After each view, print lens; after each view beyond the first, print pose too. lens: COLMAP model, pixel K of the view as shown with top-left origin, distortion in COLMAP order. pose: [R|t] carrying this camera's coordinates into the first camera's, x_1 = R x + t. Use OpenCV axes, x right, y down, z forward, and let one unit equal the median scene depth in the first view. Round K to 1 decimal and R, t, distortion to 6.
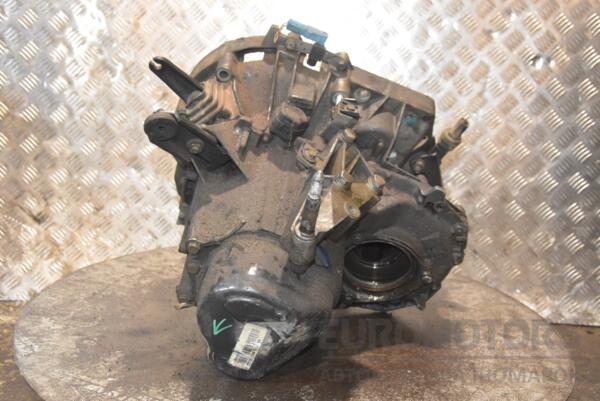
lens RADIAL K [[879.0, 0, 300.0], [0, 879.0, 200.5], [0, 0, 1]] dist [-0.008645, 0.042481]
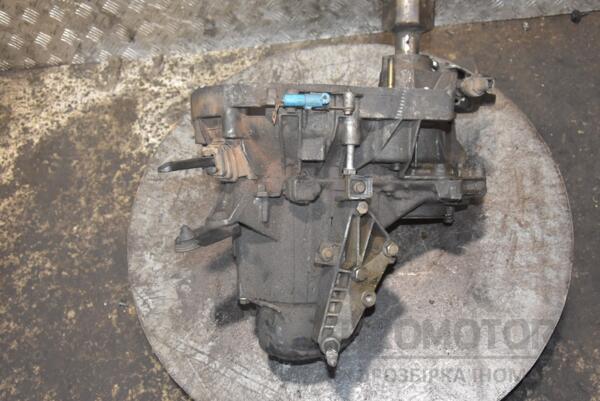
lens RADIAL K [[750.5, 0, 300.0], [0, 750.5, 200.5], [0, 0, 1]] dist [0.002973, 0.003523]
pose [[0.980134, -0.057784, -0.189733, 0.150300], [0.189736, 0.551831, 0.812085, -0.799864], [0.057775, -0.831951, 0.551832, 0.502142]]
